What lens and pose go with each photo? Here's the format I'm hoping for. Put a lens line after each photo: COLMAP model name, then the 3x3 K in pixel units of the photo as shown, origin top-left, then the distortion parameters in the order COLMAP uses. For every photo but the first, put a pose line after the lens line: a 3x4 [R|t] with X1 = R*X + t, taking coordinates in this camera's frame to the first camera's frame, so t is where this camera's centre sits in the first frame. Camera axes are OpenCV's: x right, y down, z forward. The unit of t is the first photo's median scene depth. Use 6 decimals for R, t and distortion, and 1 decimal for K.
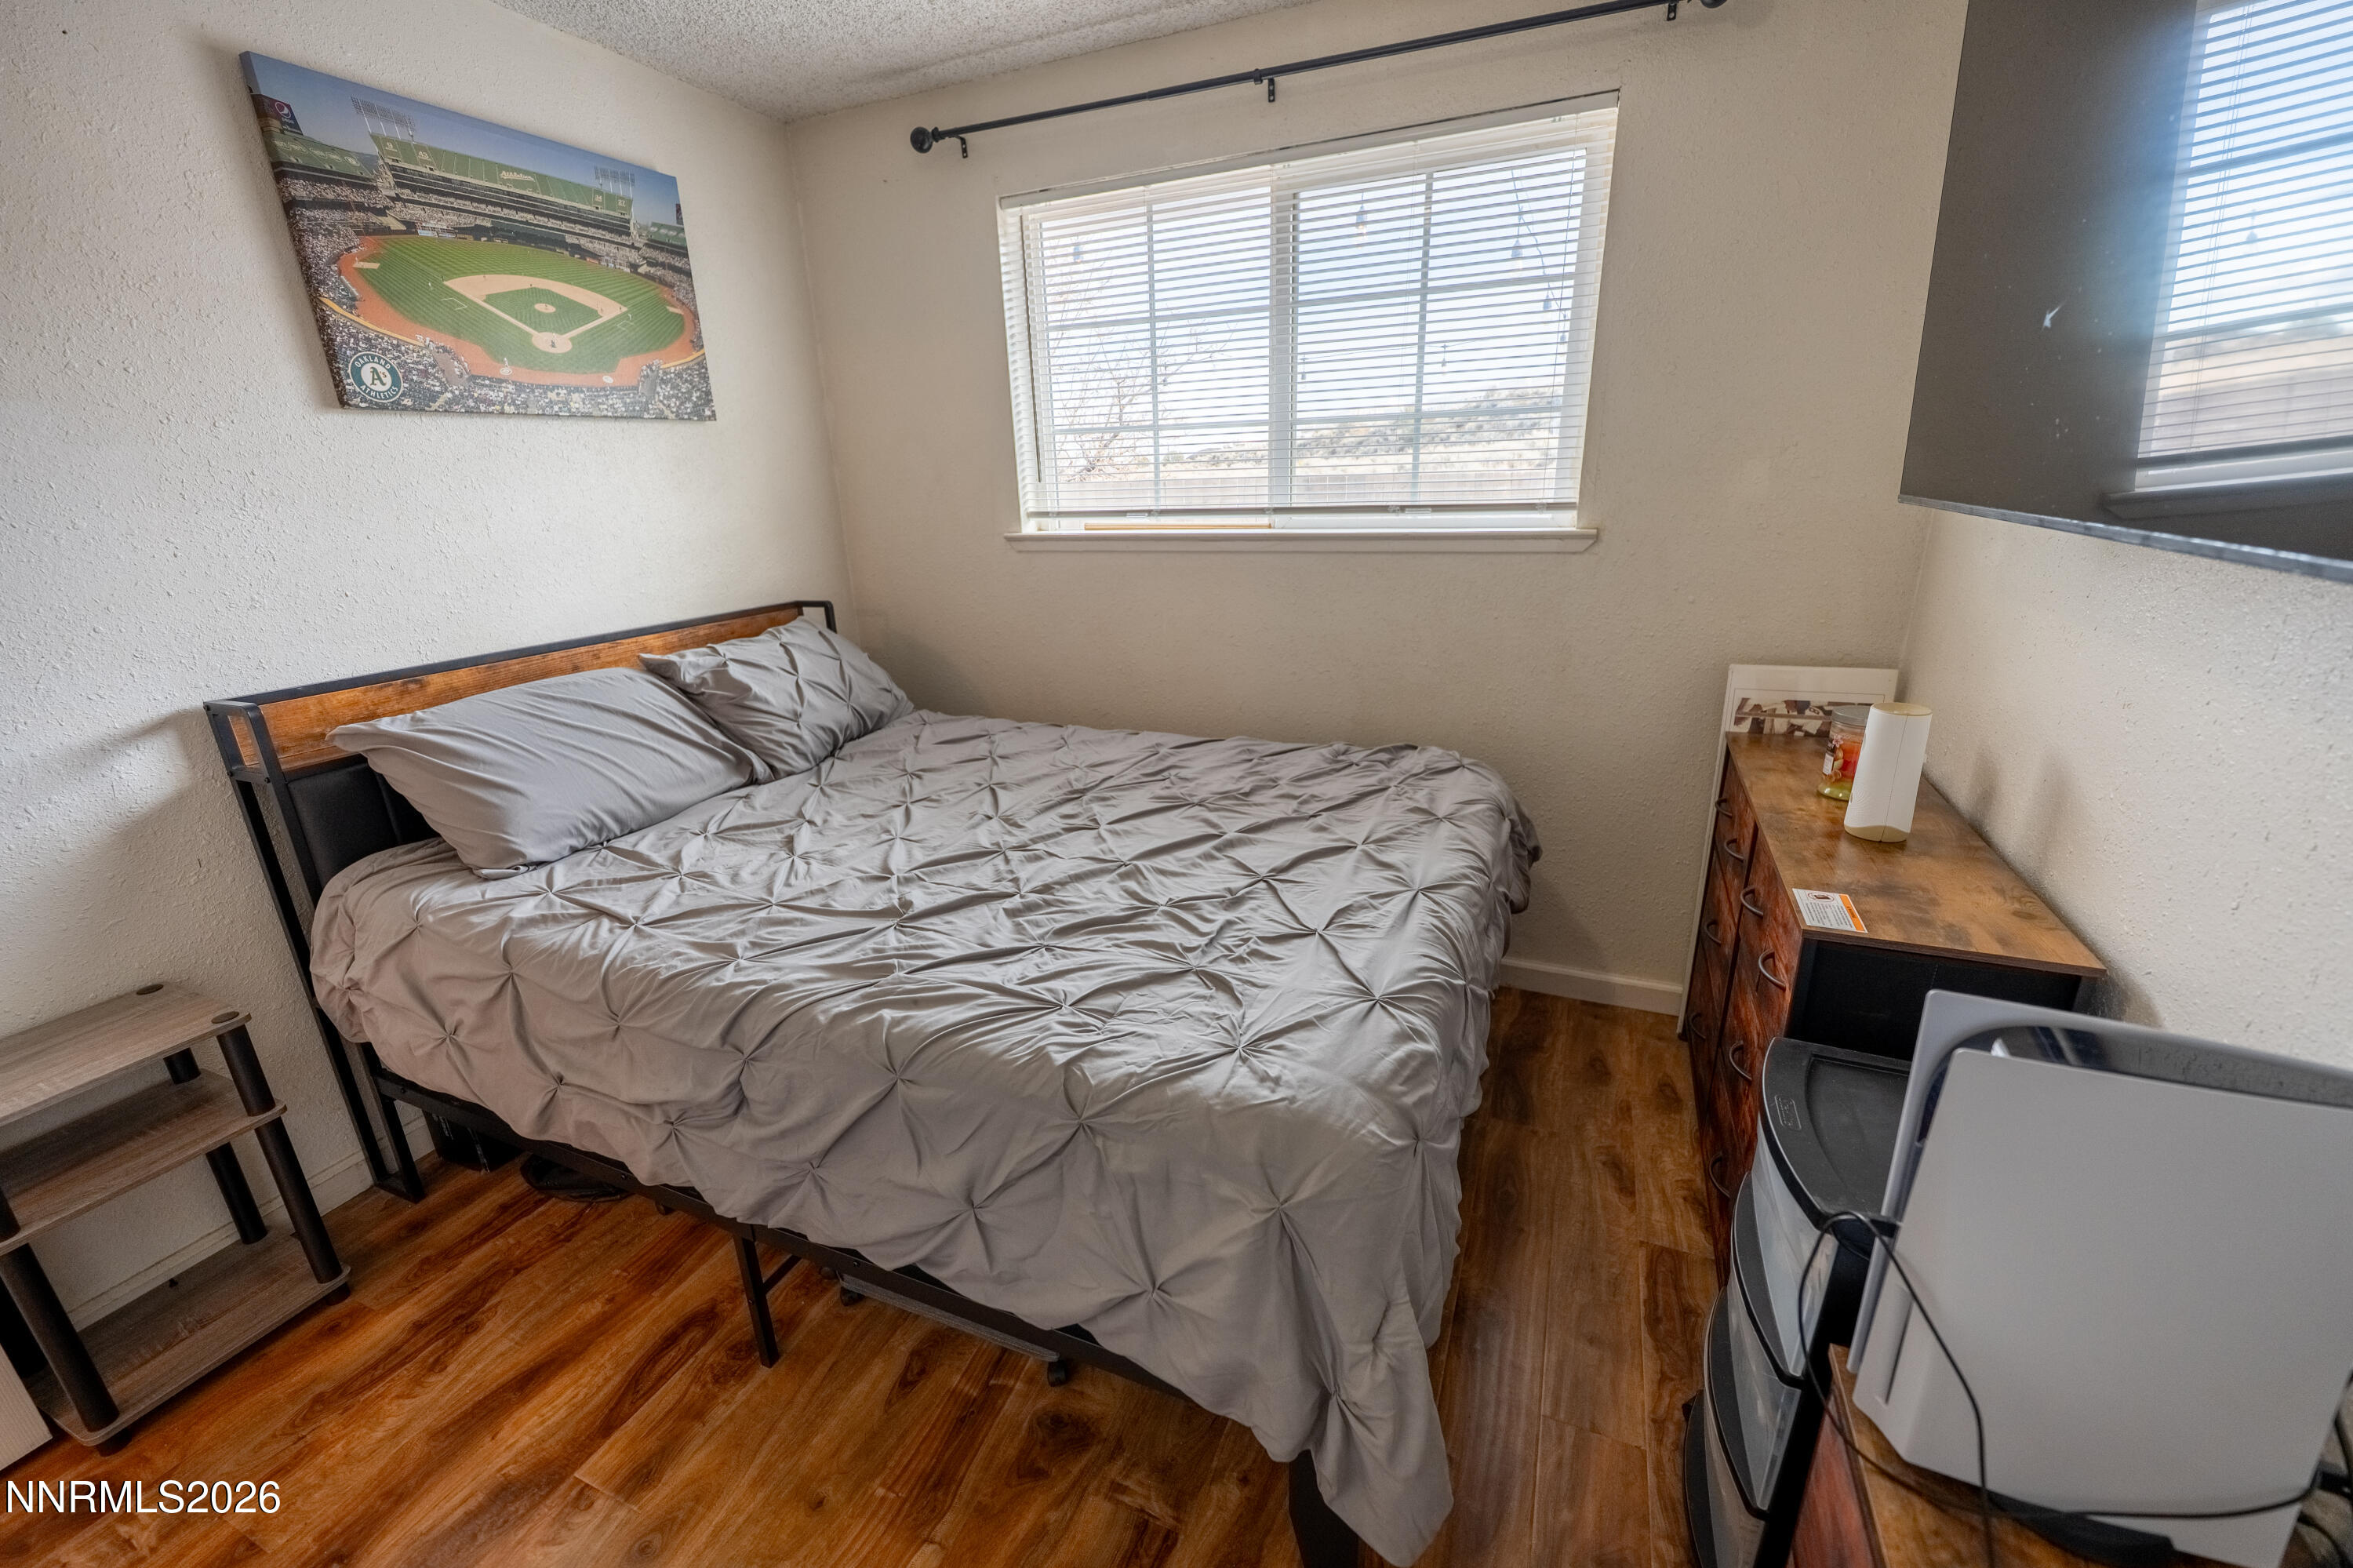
lens RADIAL K [[932.0, 0, 1173.5], [0, 932.0, 782.9], [0, 0, 1]] dist [0.000023, 0.000585]
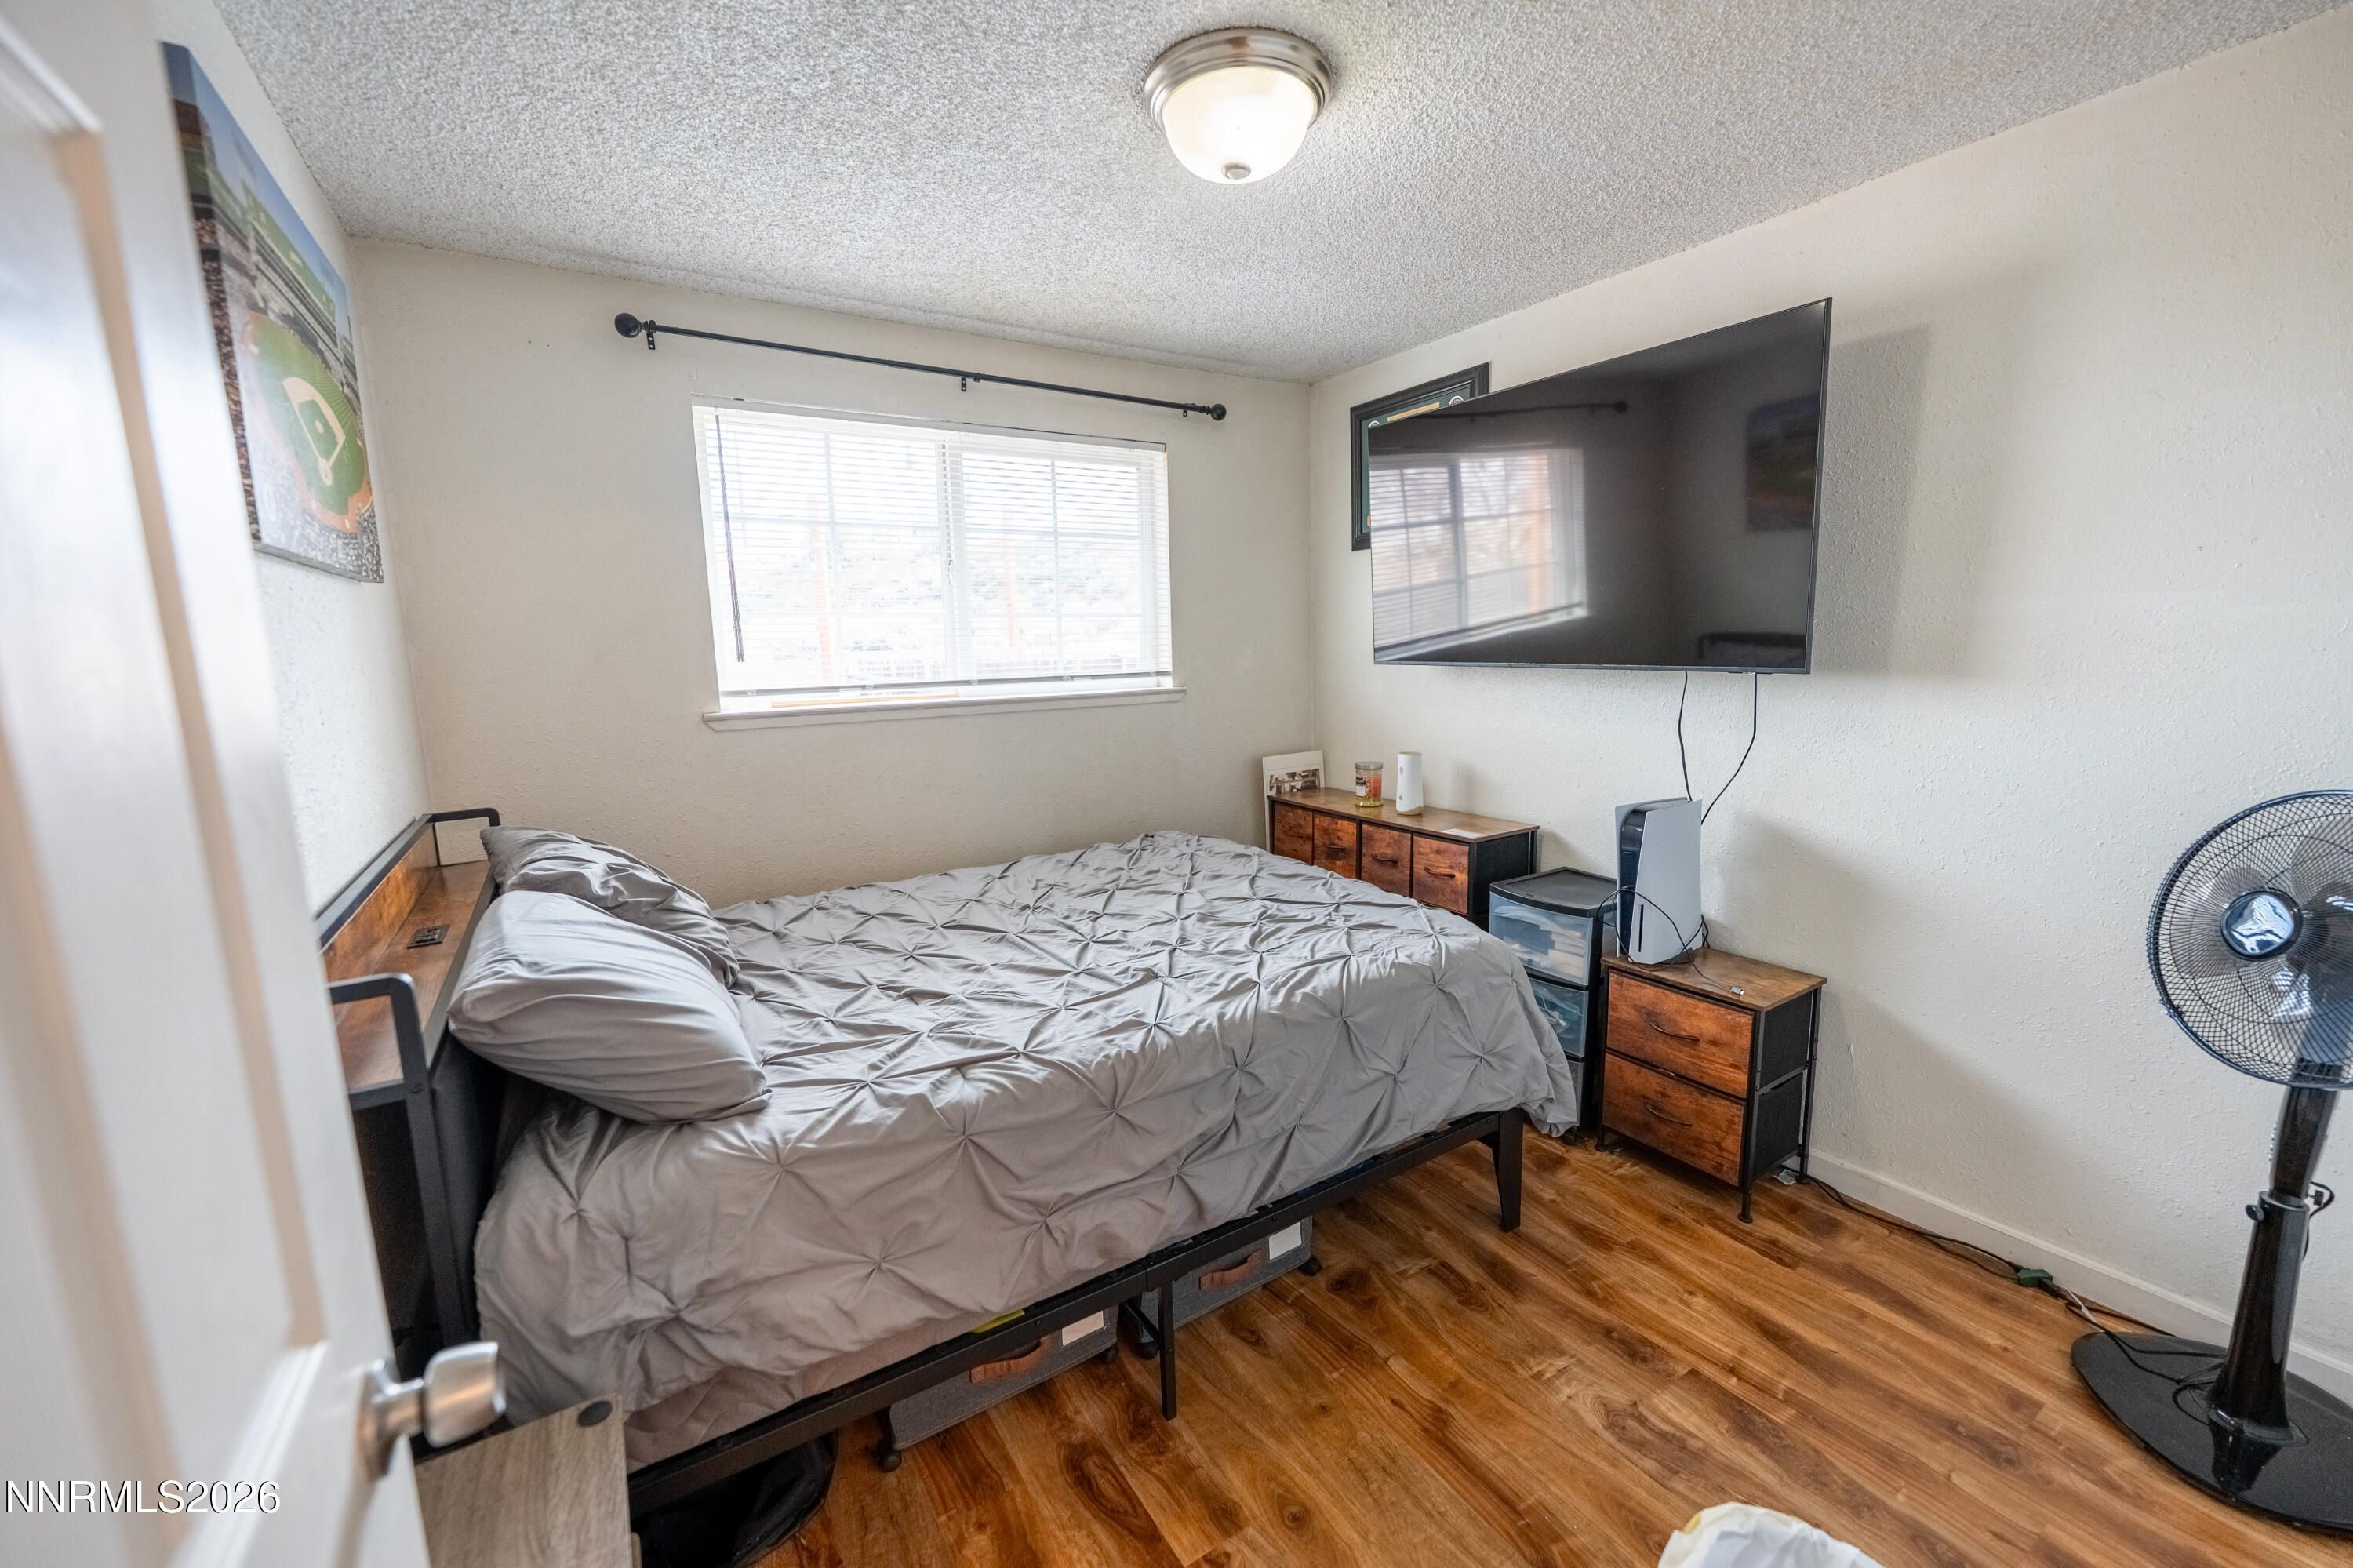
lens RADIAL K [[932.0, 0, 1170.6], [0, 932.0, 780.1], [0, 0, 1]] dist [0.000023, 0.000585]
pose [[0.564343, -0.103745, 0.818996, -1.018275], [0.265040, 0.962323, -0.060730, -0.026767], [-0.781838, 0.251339, 0.570577, 0.148981]]
